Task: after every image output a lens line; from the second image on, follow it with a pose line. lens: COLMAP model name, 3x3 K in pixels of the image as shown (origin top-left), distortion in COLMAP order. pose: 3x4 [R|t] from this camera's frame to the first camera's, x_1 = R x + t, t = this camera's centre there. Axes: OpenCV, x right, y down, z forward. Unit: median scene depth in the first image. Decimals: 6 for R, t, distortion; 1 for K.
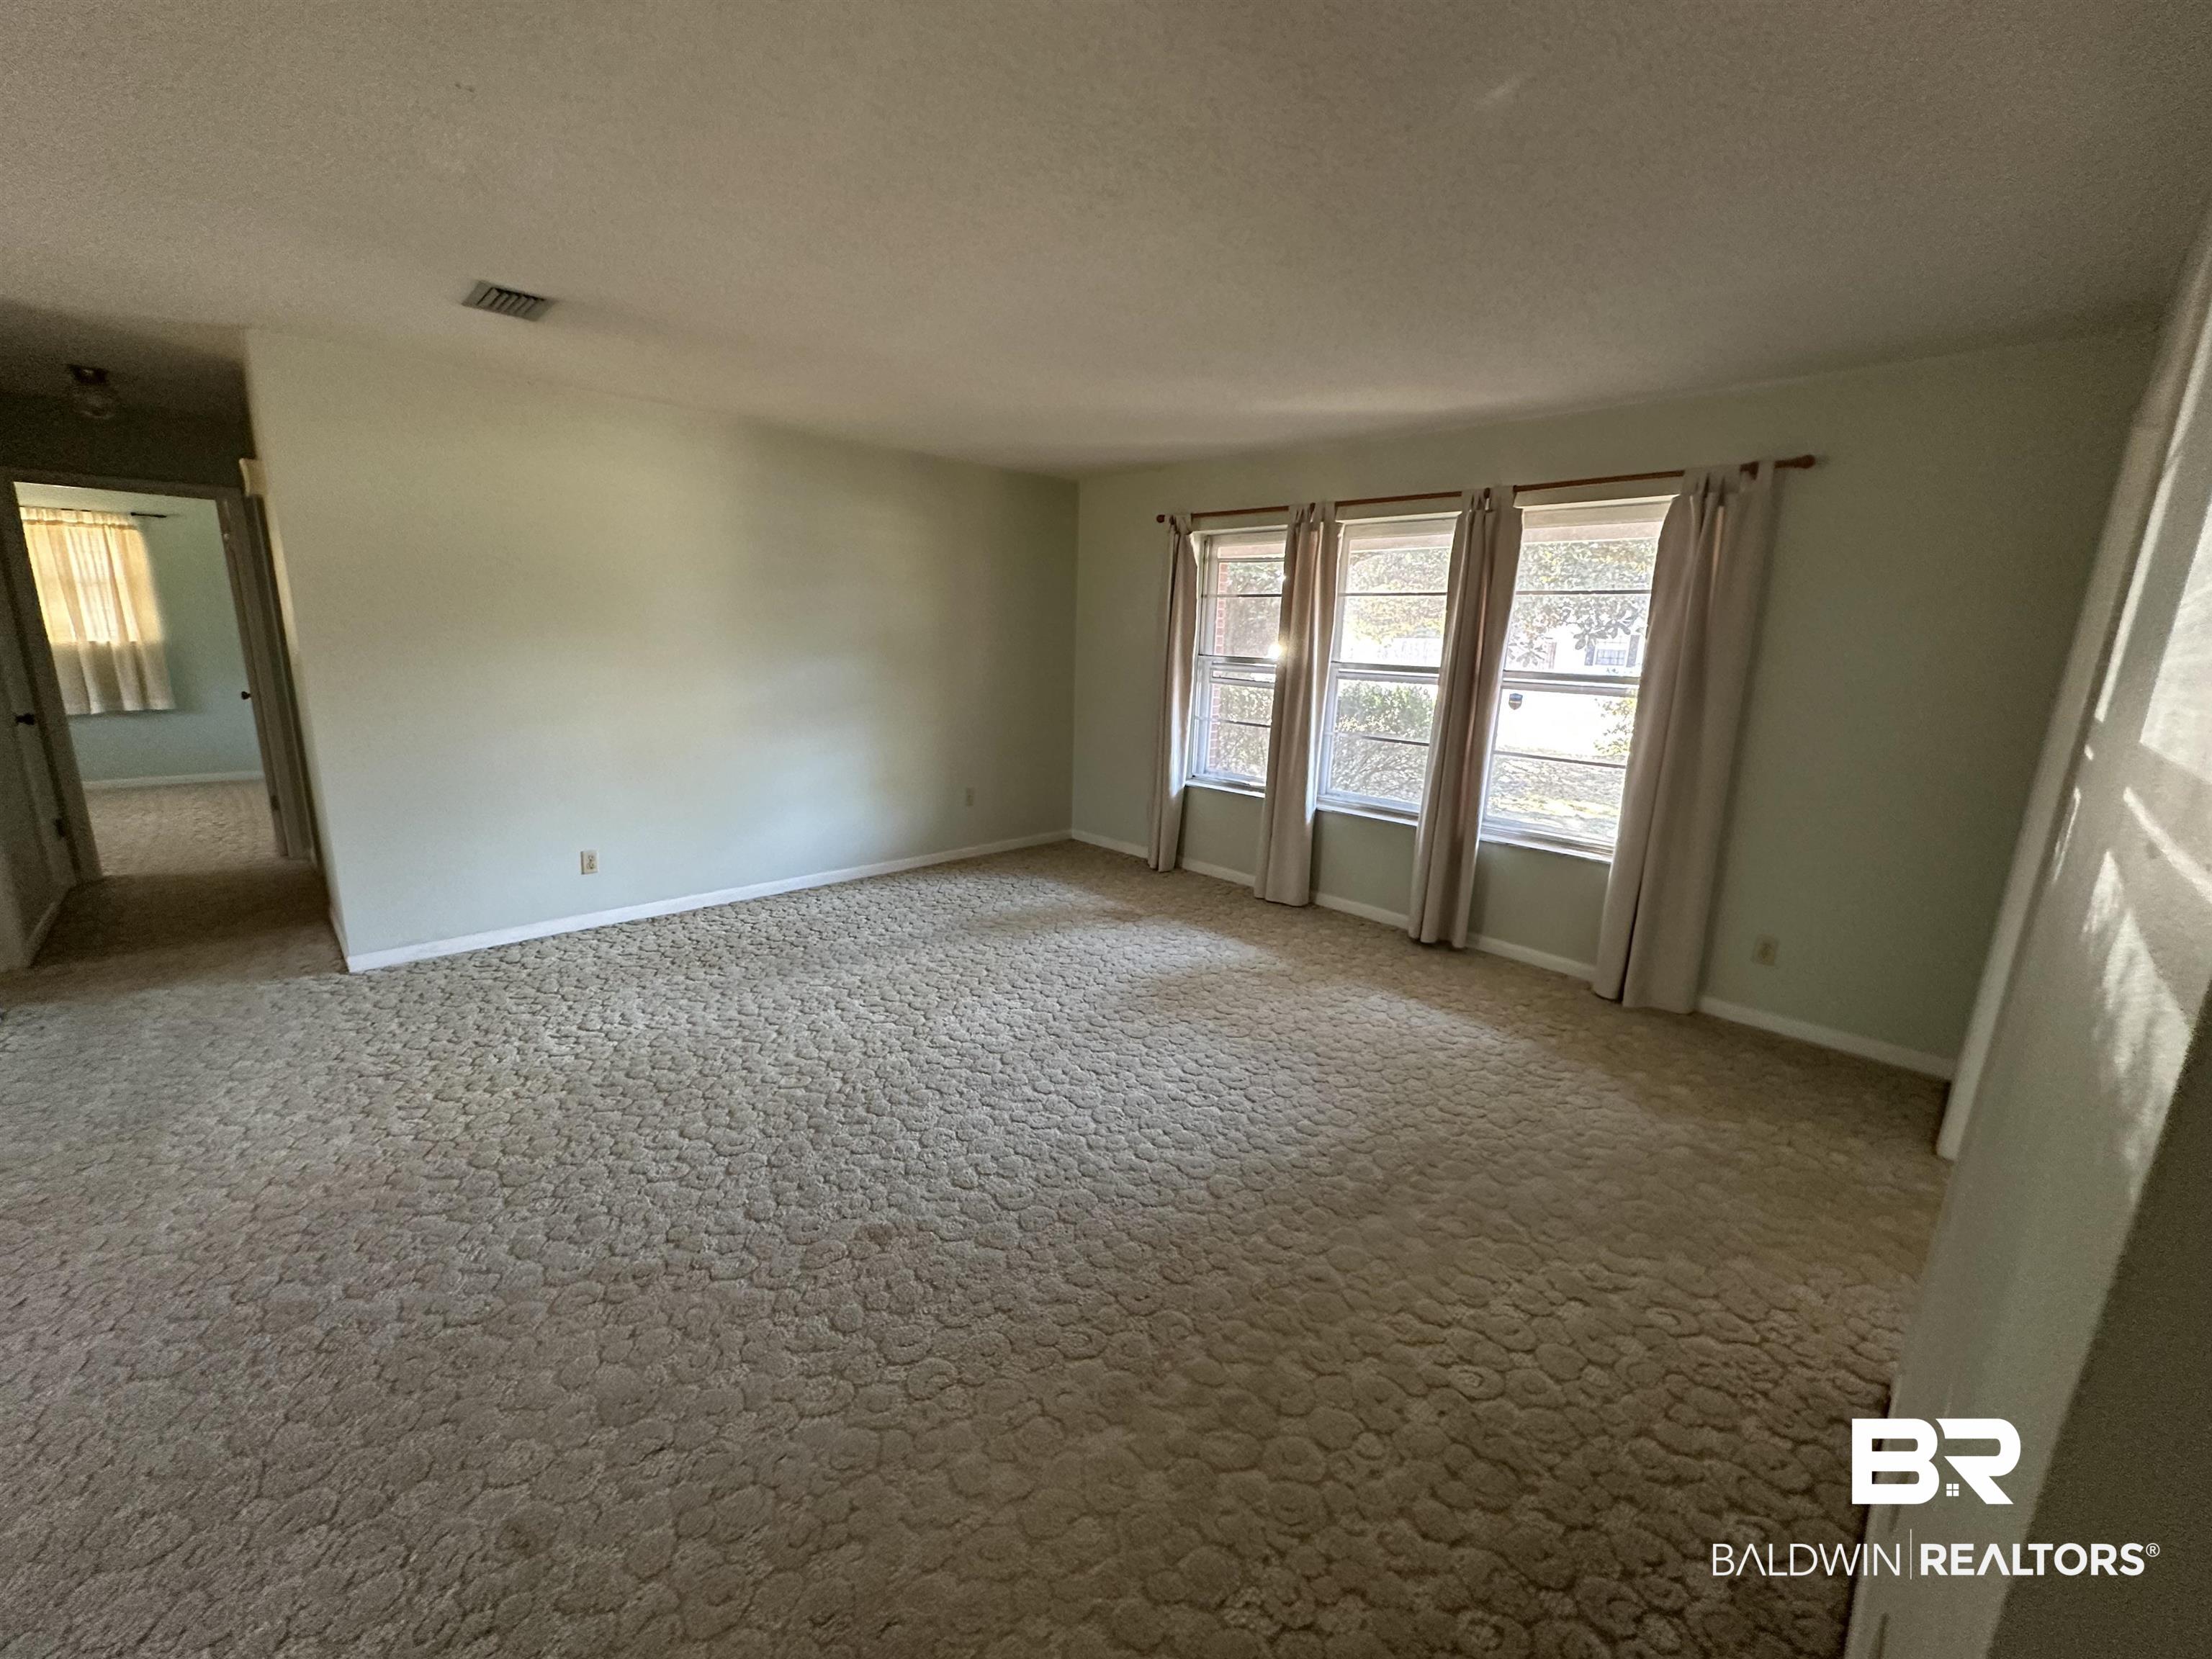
lens RADIAL K [[889.0, 0, 1109.4], [0, 889.0, 836.8], [0, 0, 1]] dist [-0.003919, 0.001681]
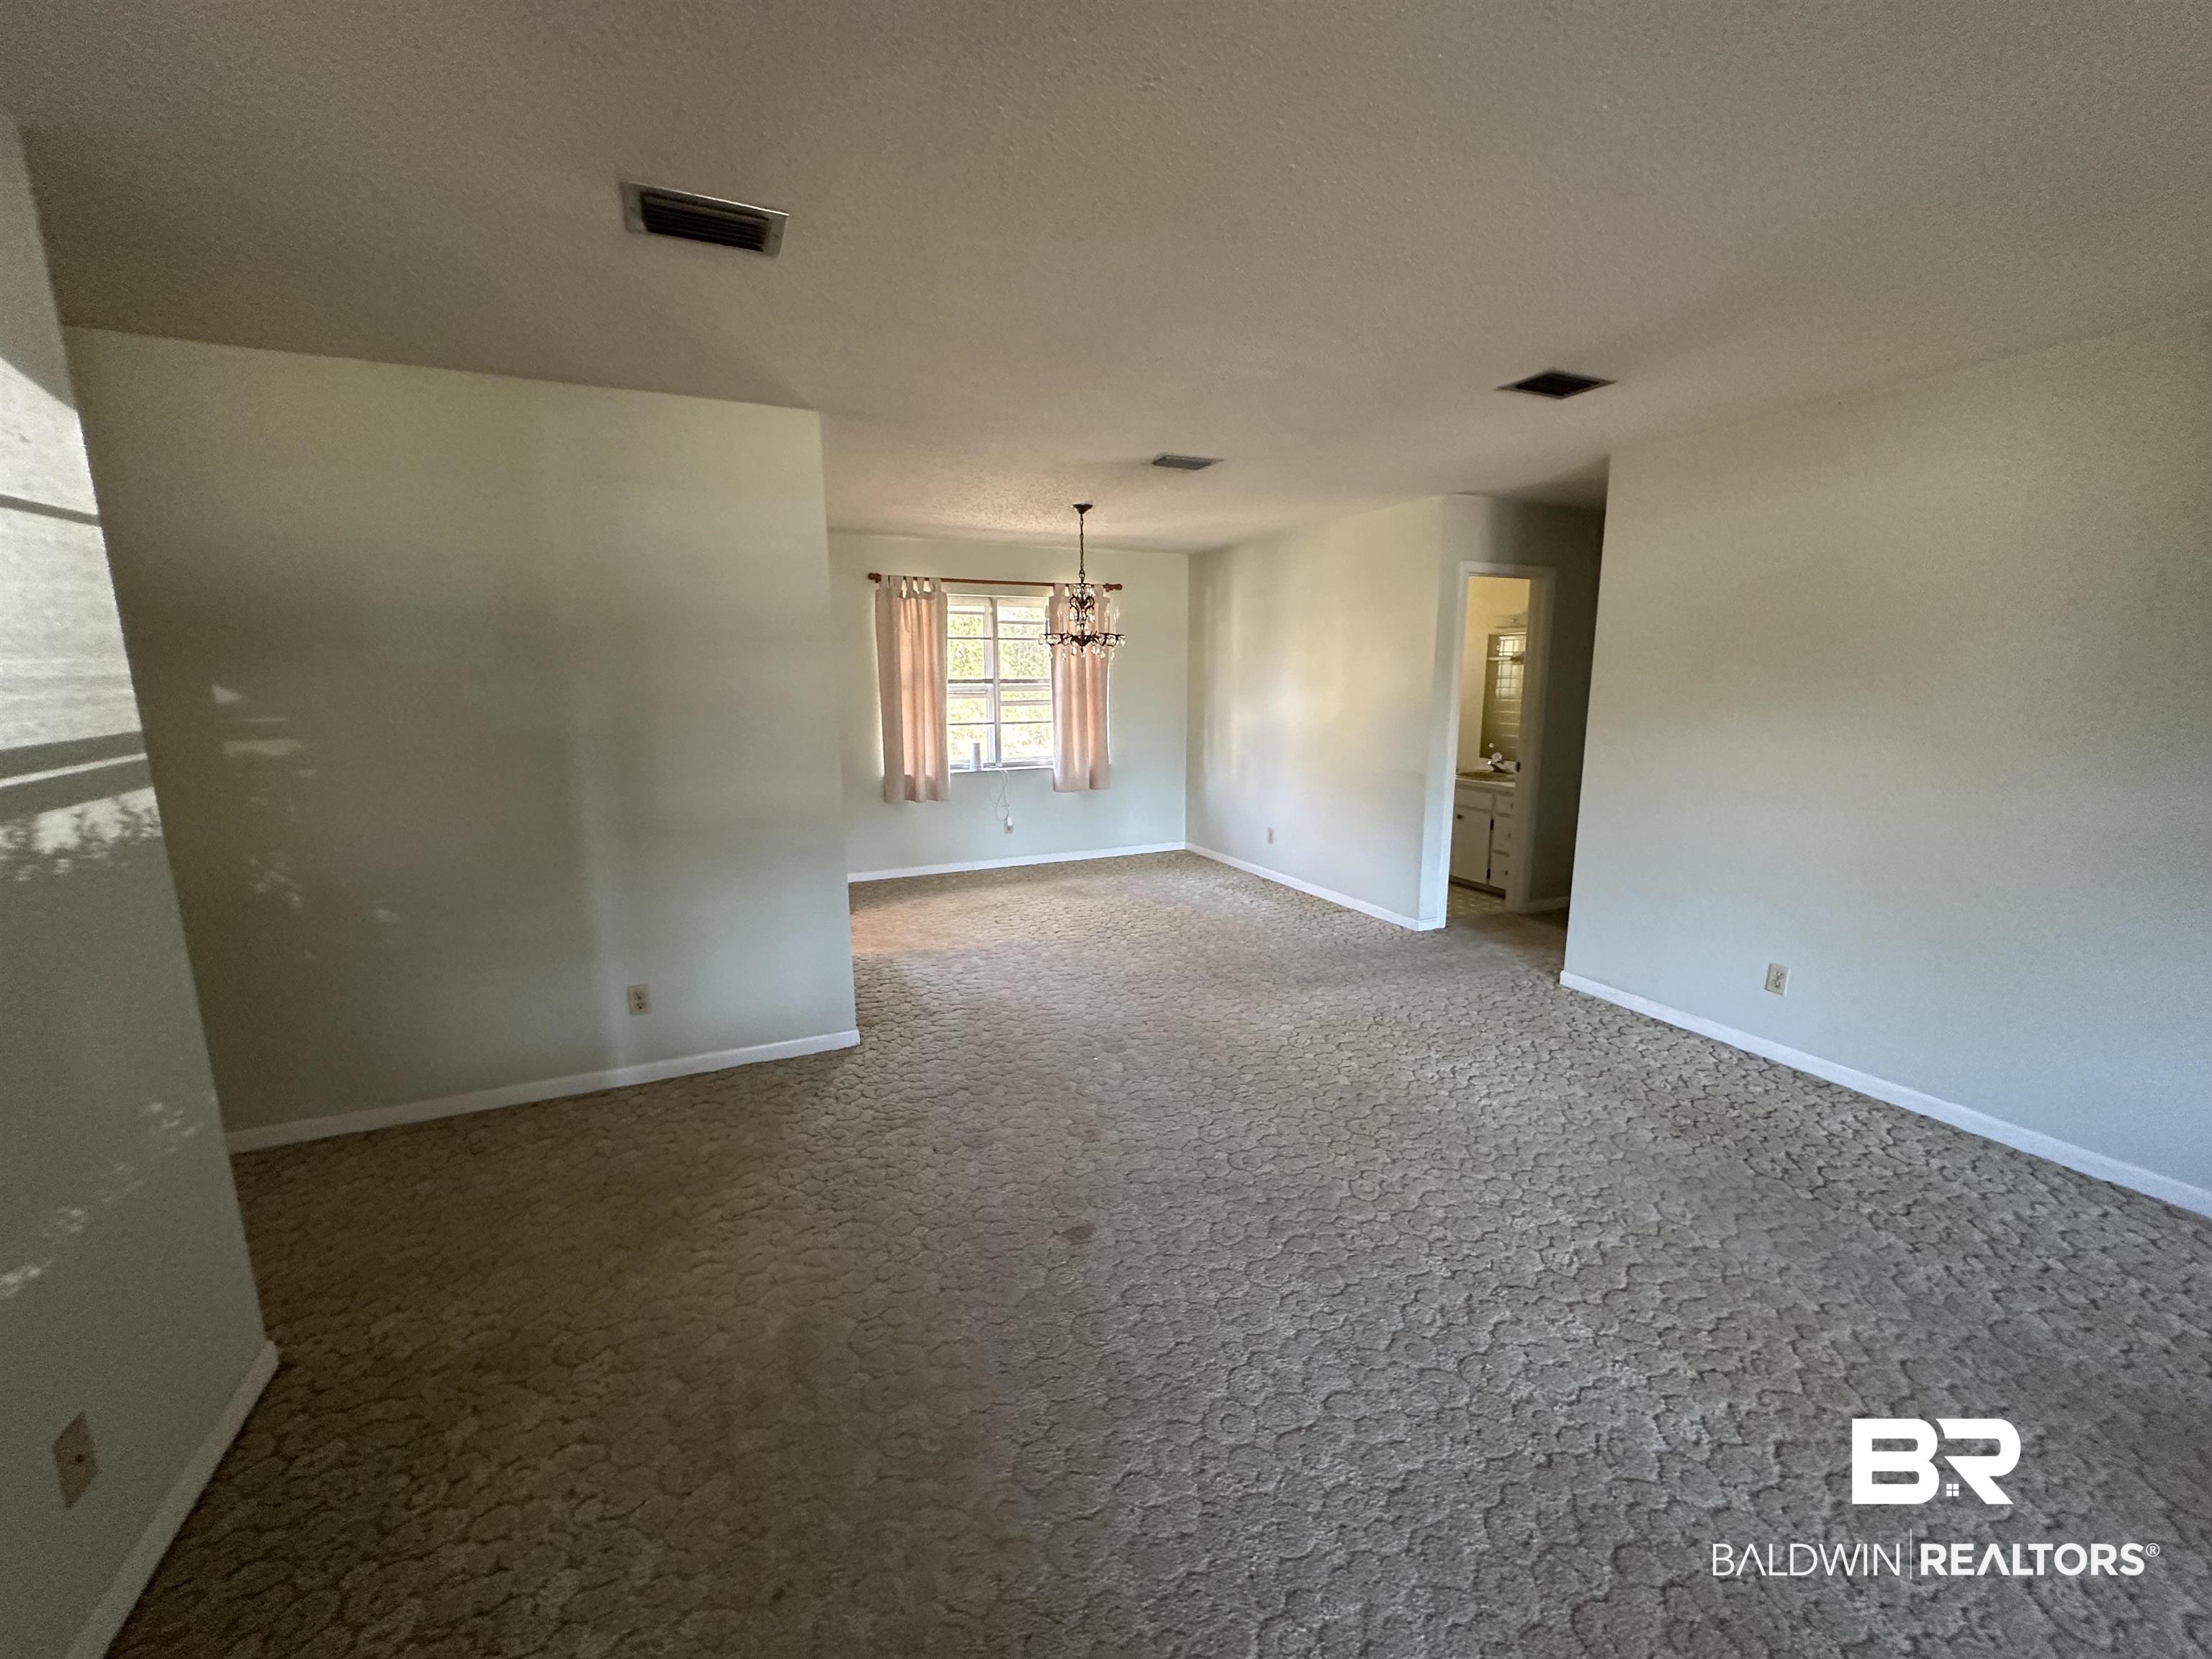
lens RADIAL K [[889.0, 0, 1117.0], [0, 889.0, 828.8], [0, 0, 1]] dist [-0.003919, 0.001681]
pose [[-0.329133, 0.136222, -0.934406, 0.374735], [-0.222014, 0.950638, 0.216790, -0.152393], [0.917813, 0.278804, -0.282643, 0.672212]]
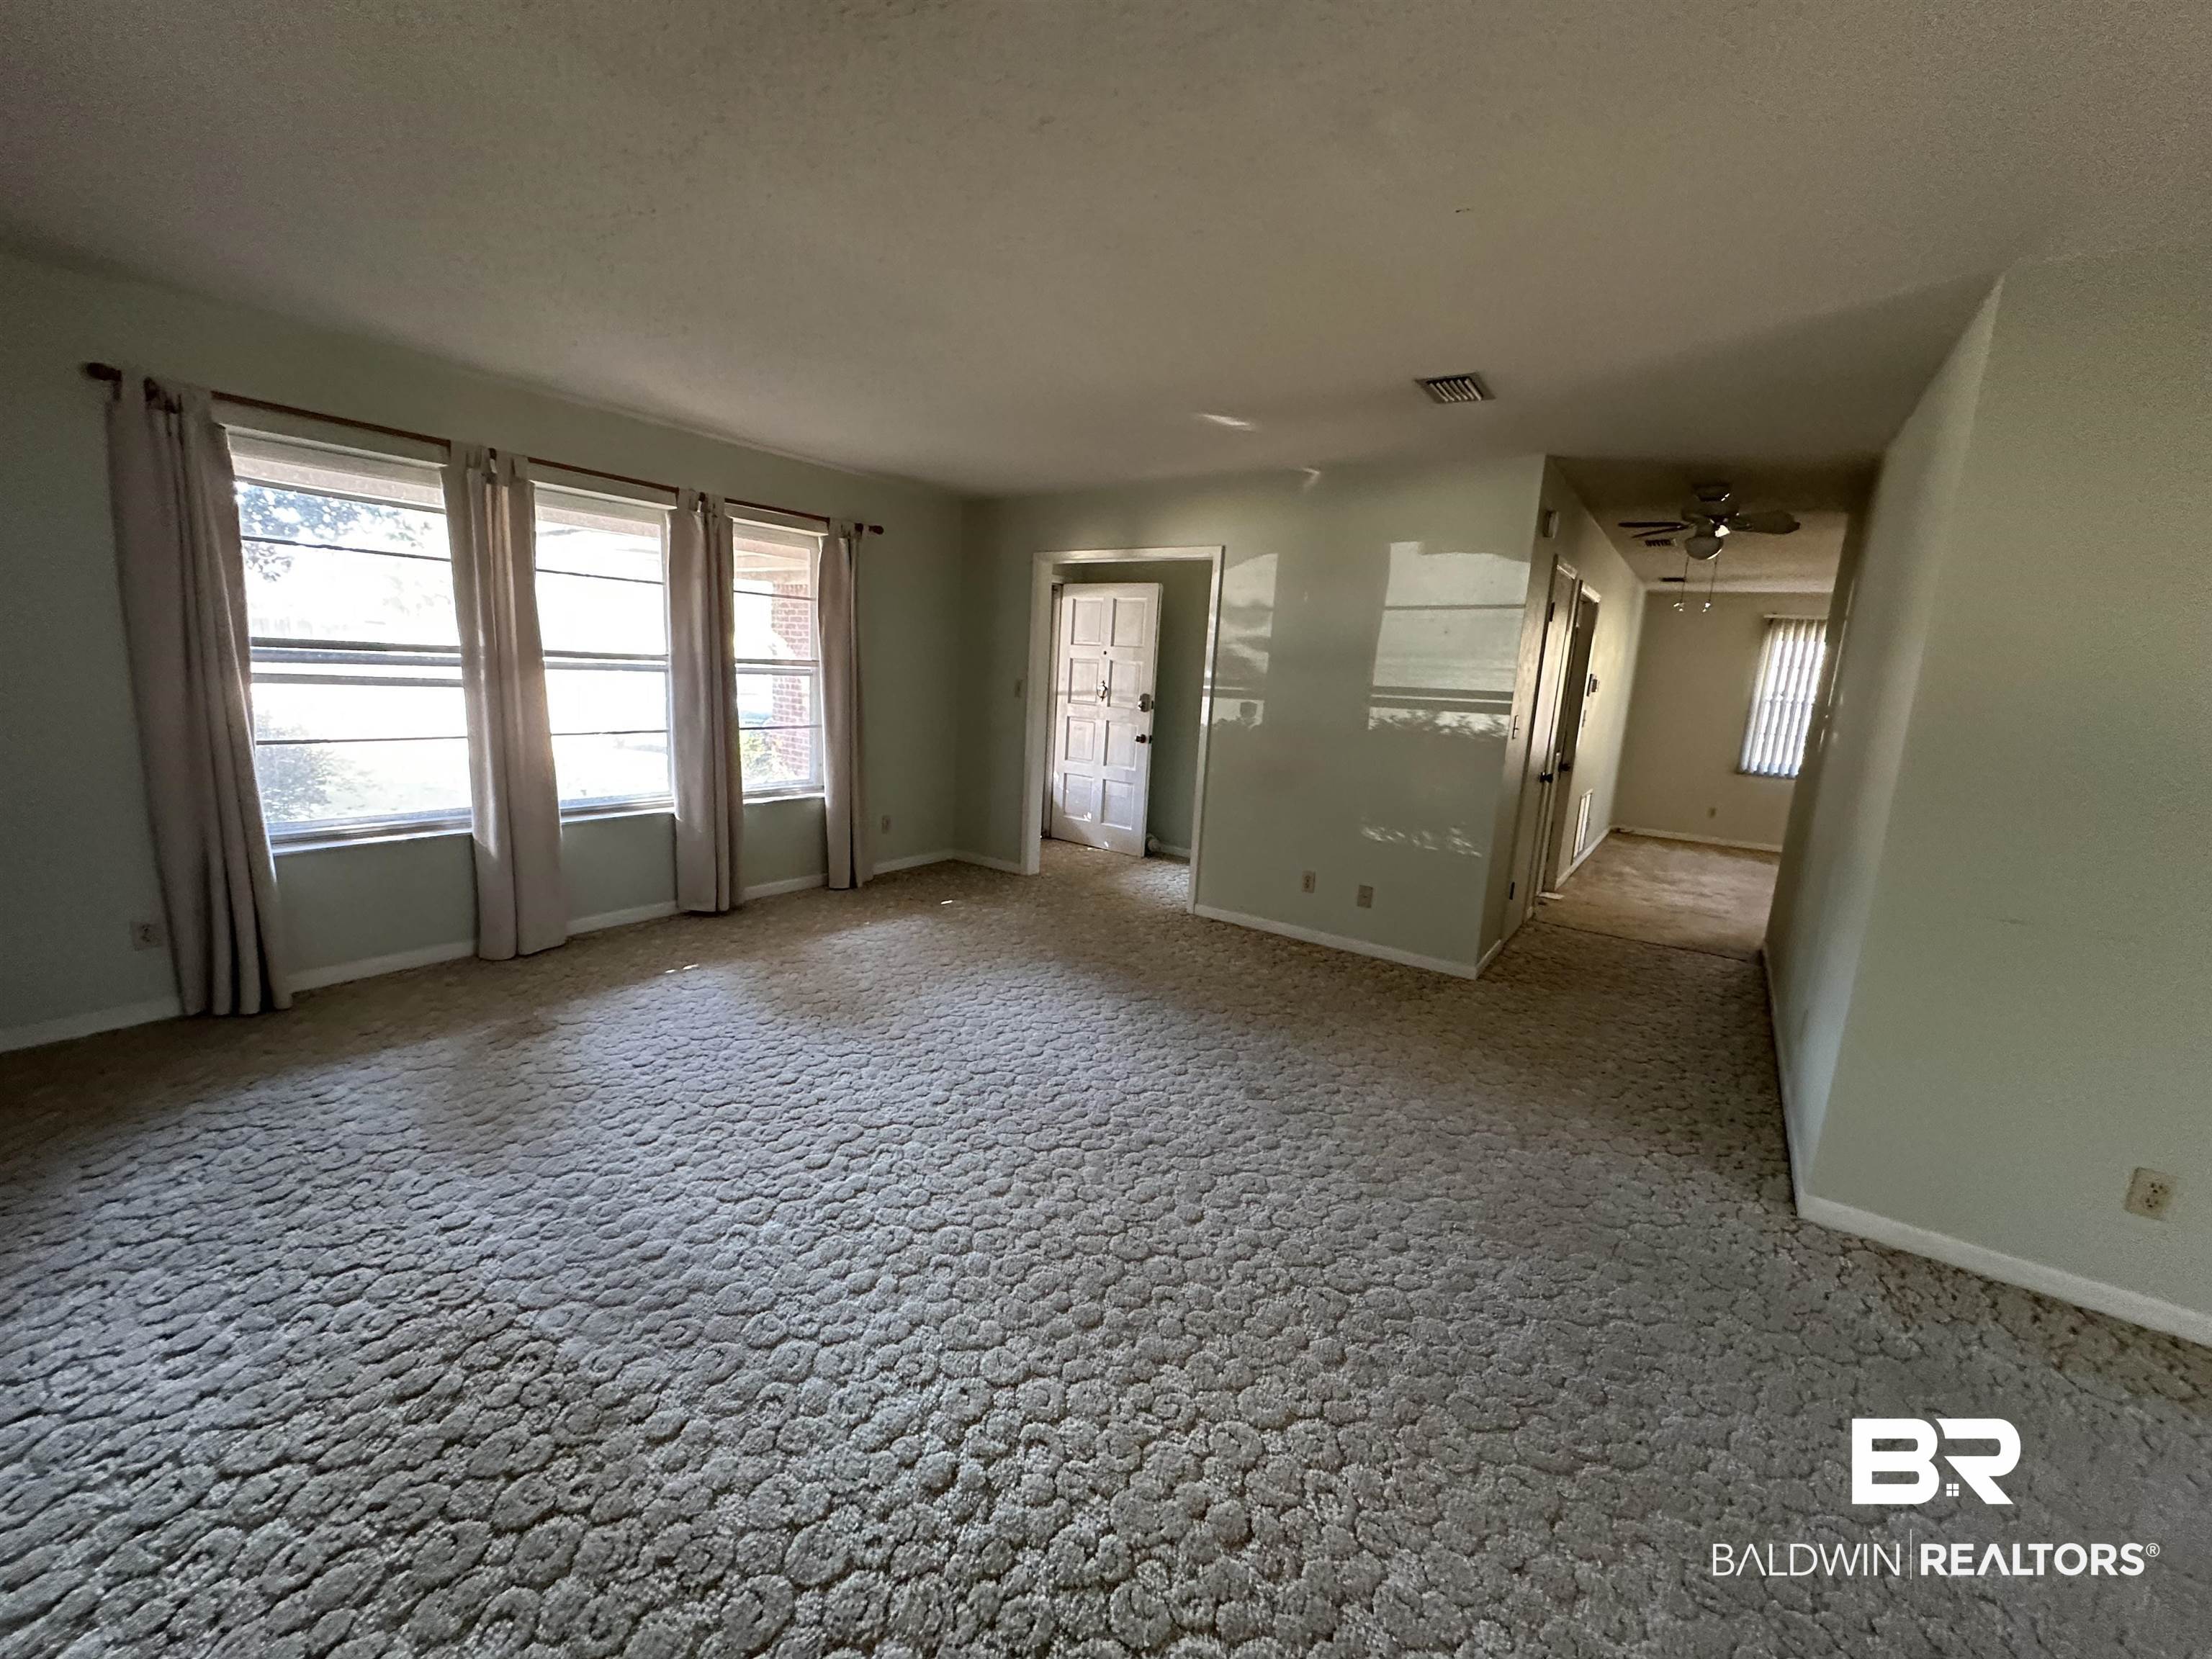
lens RADIAL K [[889.0, 0, 1111.9], [0, 889.0, 828.2], [0, 0, 1]] dist [-0.003919, 0.001681]
pose [[-0.192498, -0.220313, 0.956246, -0.793565], [0.158976, 0.954597, 0.251936, -0.184271], [-0.968334, 0.200517, -0.148734, 0.726090]]
